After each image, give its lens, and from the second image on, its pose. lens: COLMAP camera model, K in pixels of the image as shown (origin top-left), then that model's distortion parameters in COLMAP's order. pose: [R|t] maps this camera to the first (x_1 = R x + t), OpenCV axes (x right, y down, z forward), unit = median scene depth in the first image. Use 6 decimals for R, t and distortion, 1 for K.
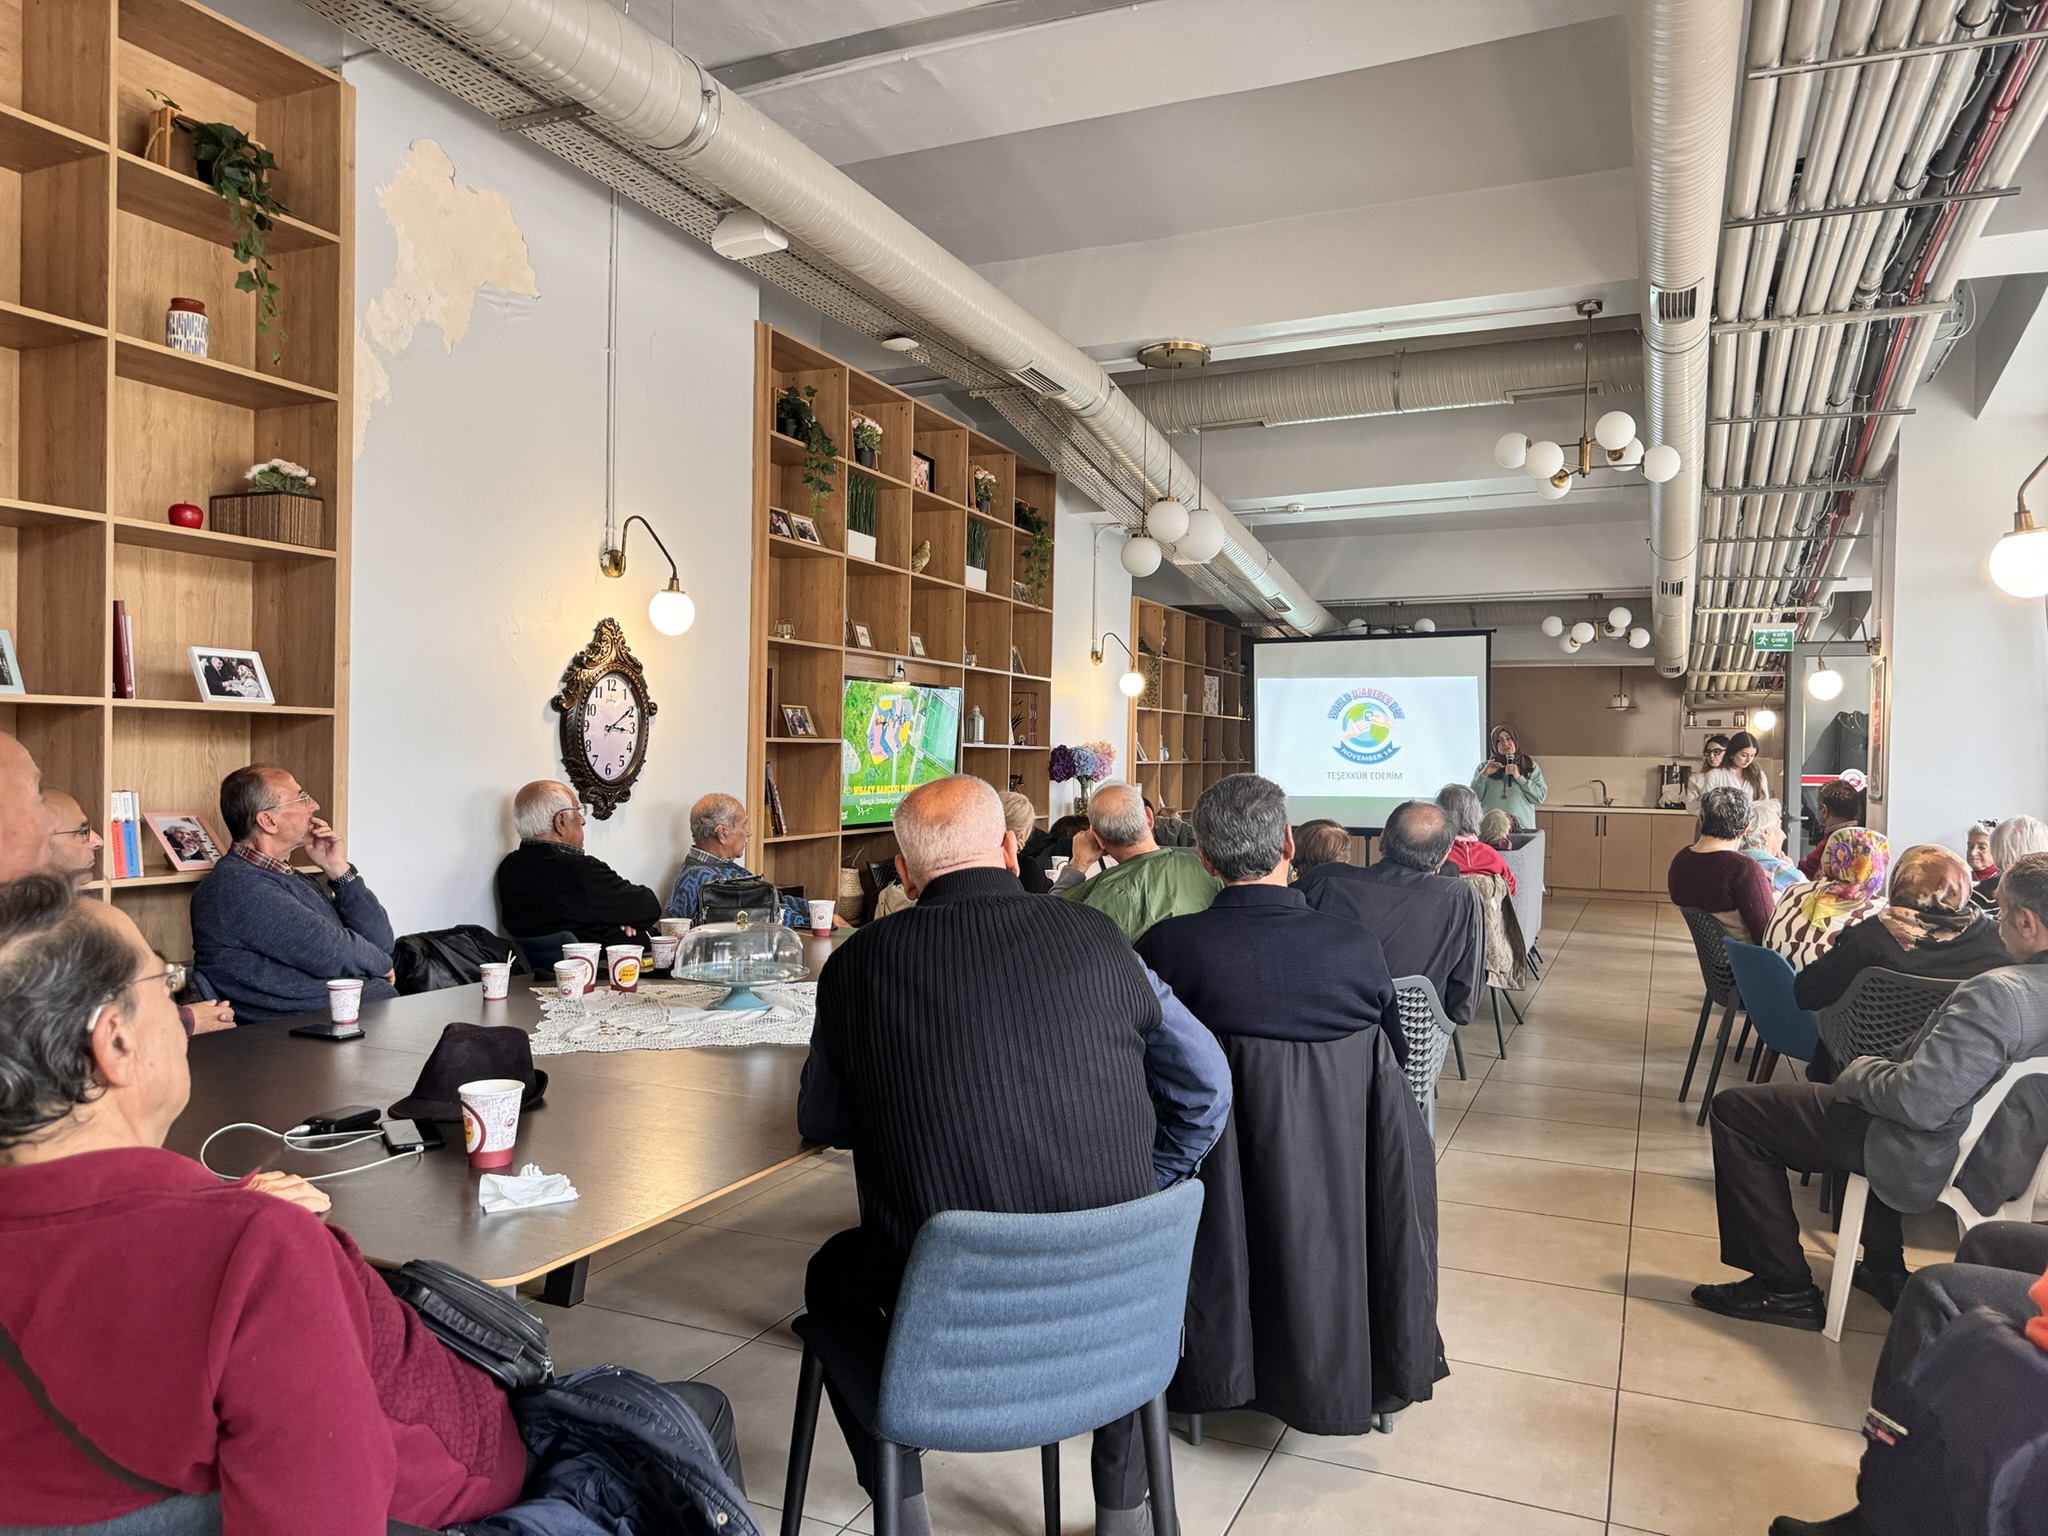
lens RADIAL K [[1444.0, 0, 1021.0], [0, 1444.0, 771.0], [0, 0, 1]] dist [0.031468, -0.032475]
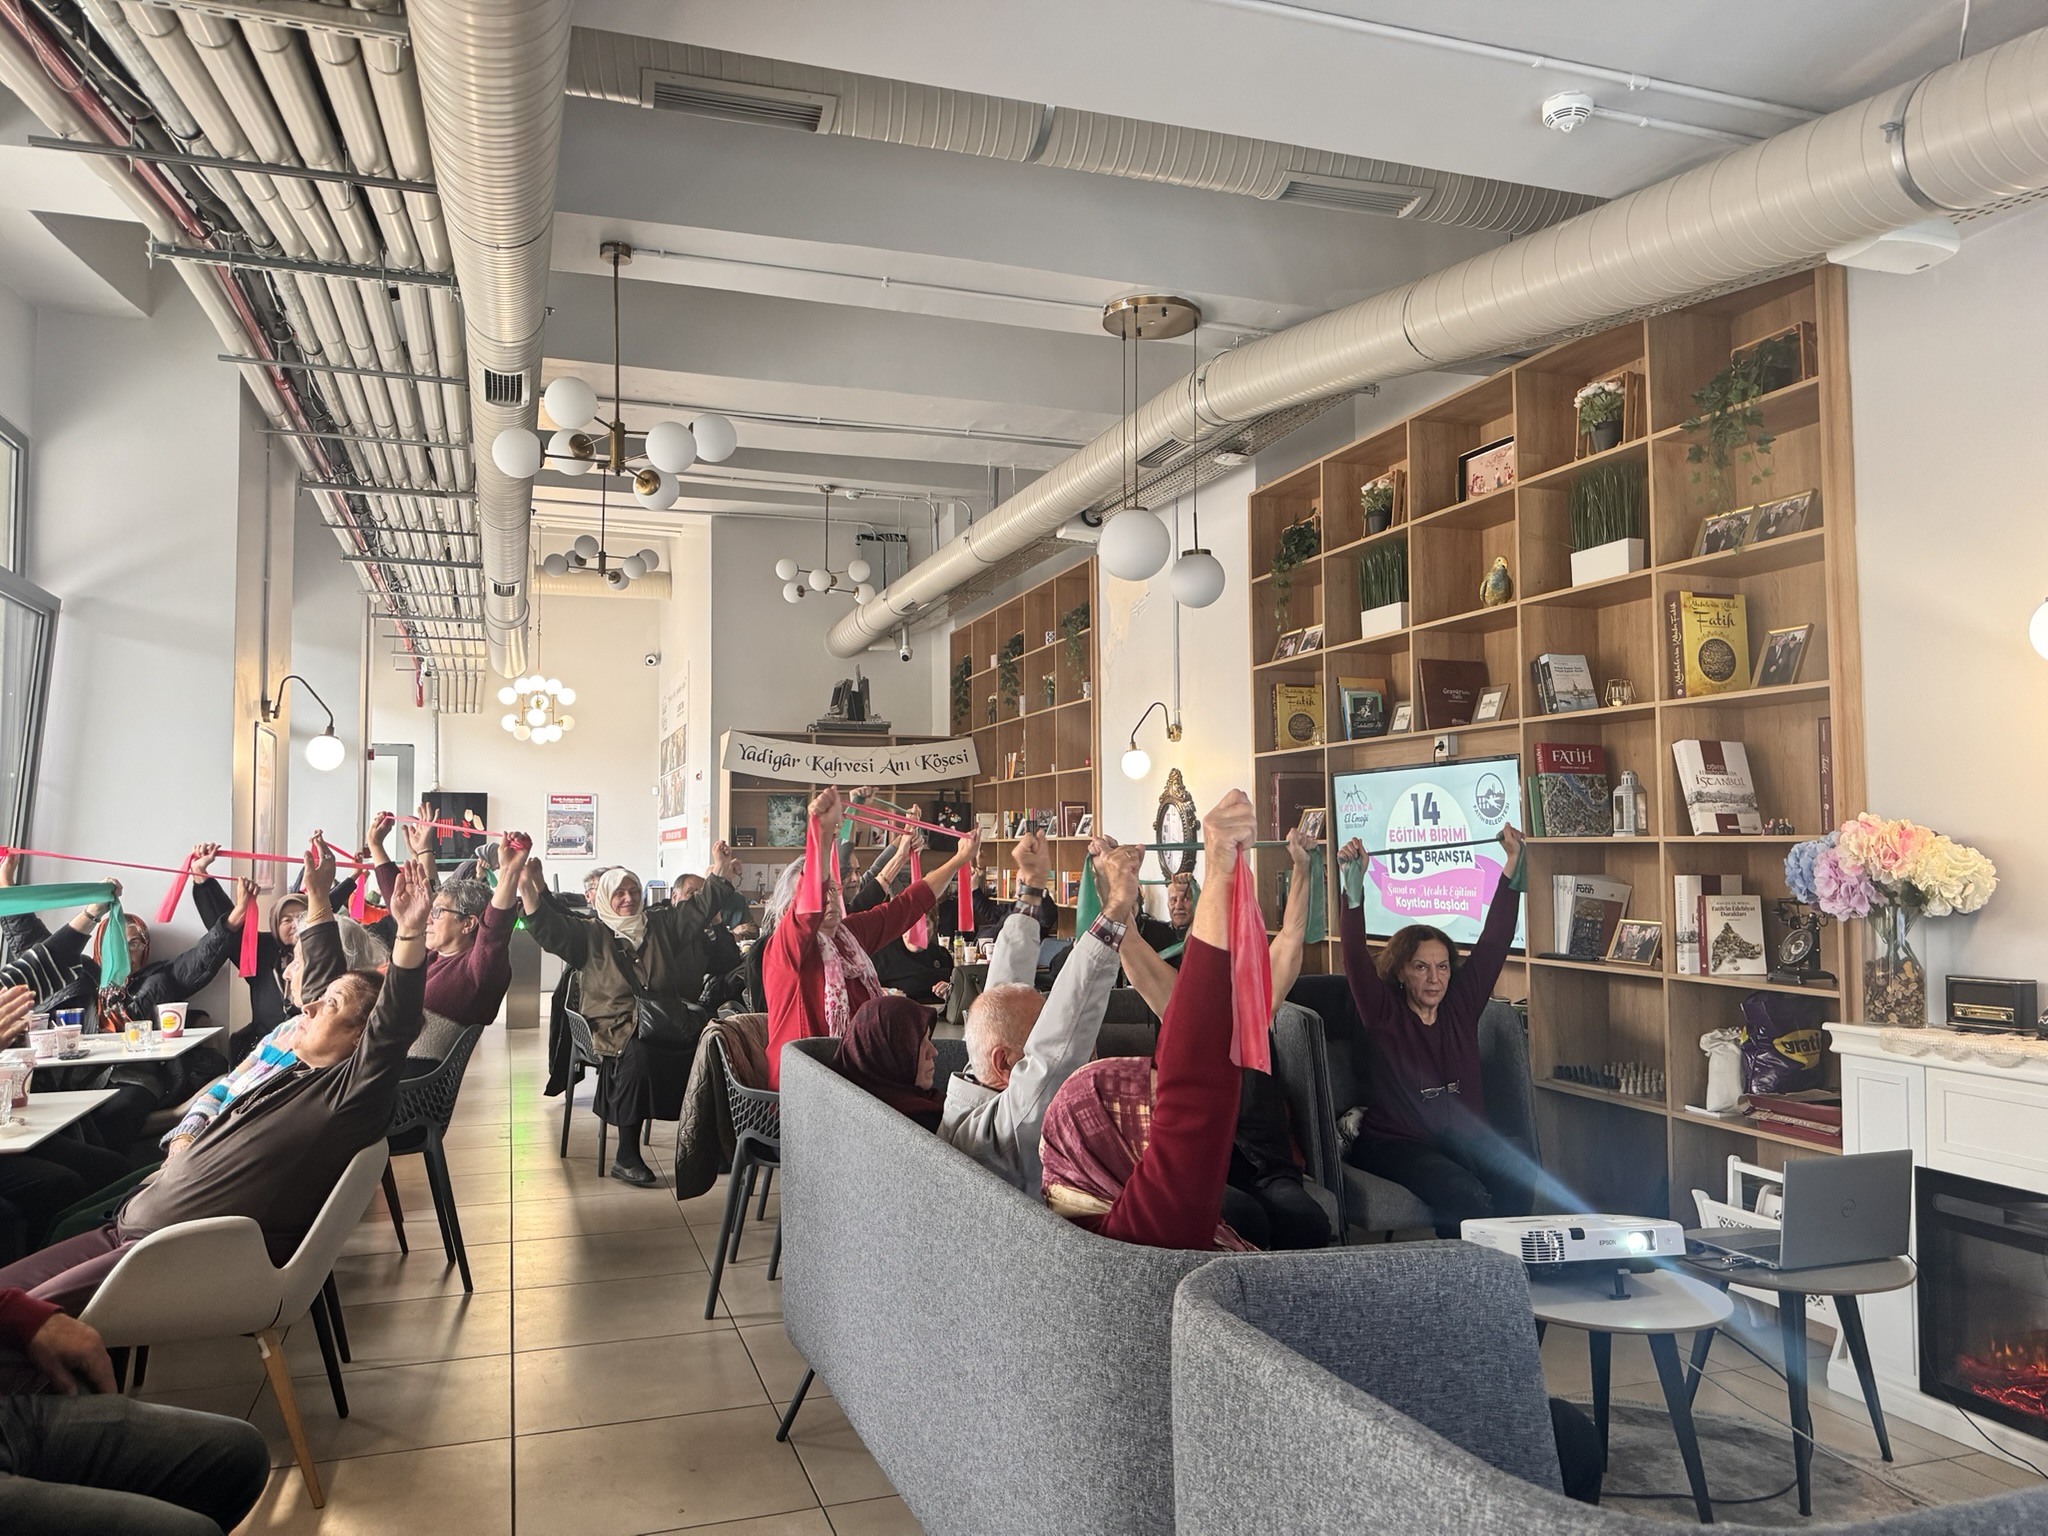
lens RADIAL K [[1444.0, 0, 1017.0], [0, 1444.0, 775.5], [0, 0, 1]] dist [0.031468, -0.032475]
pose [[-0.730940, -0.044598, -0.680983, 0.909629], [-0.010181, 0.998464, -0.054462, -0.013531], [0.682366, -0.032875, -0.730271, 2.066346]]
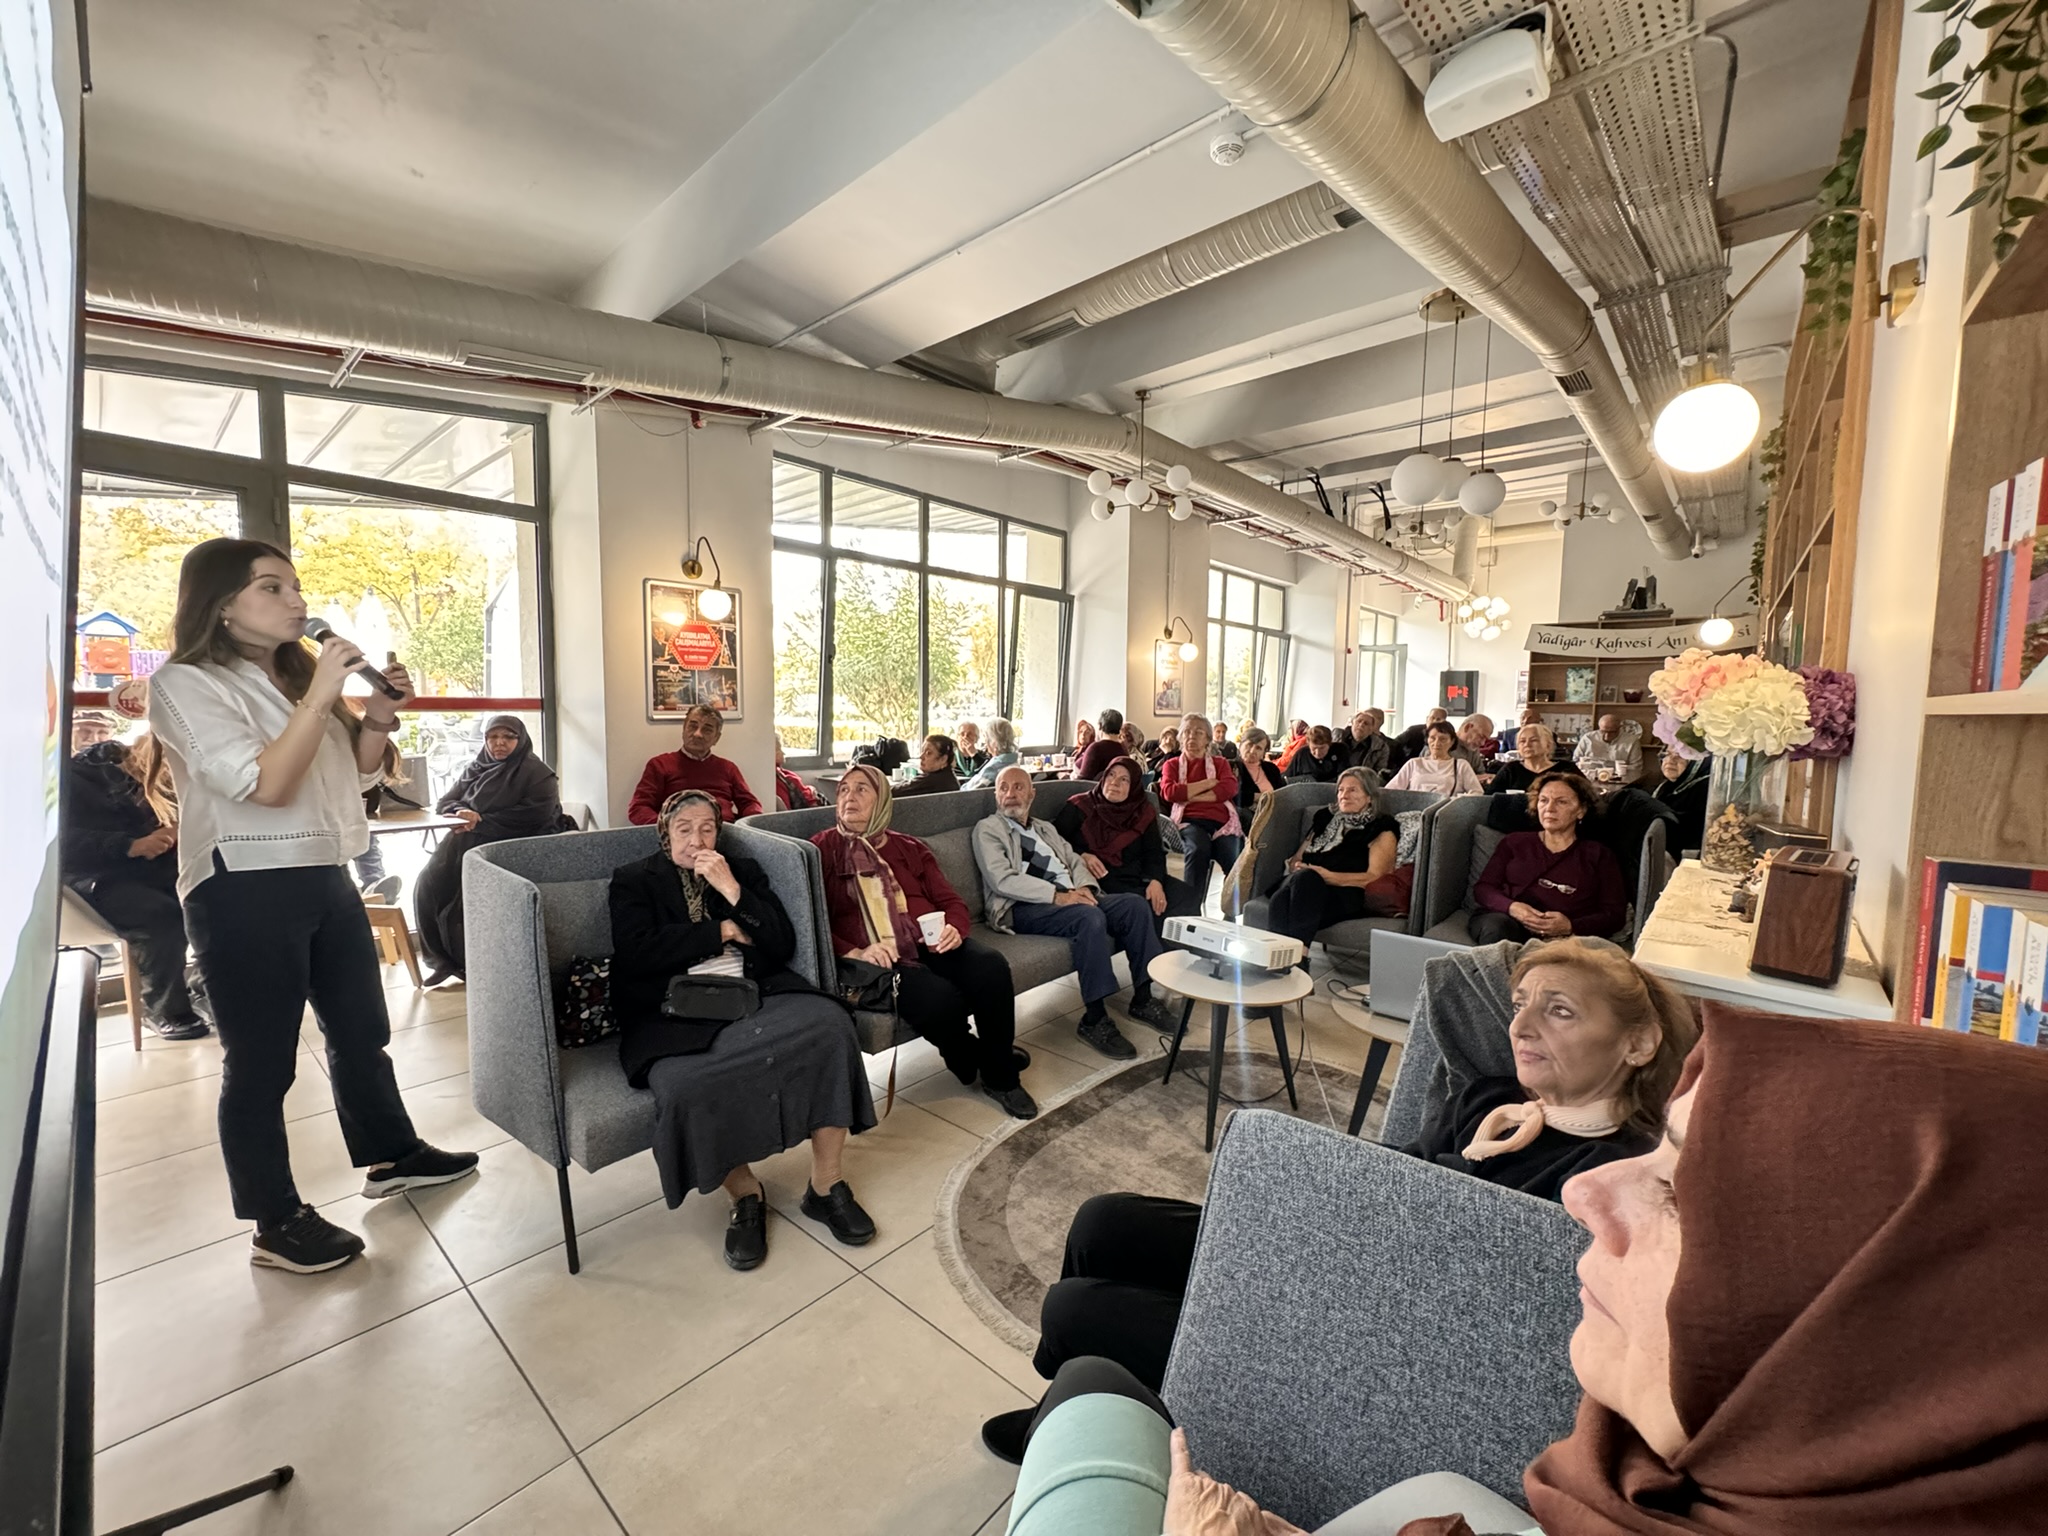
lens RADIAL K [[815.0, 0, 1017.3], [0, 815.0, 766.9], [0, 0, 1]] dist [0.001452, 0.000400]
pose [[-0.952161, -0.049766, 0.301518, 0.286068], [-0.024195, 0.995830, 0.087959, -0.008051], [-0.304638, 0.076456, -0.949395, 2.305181]]
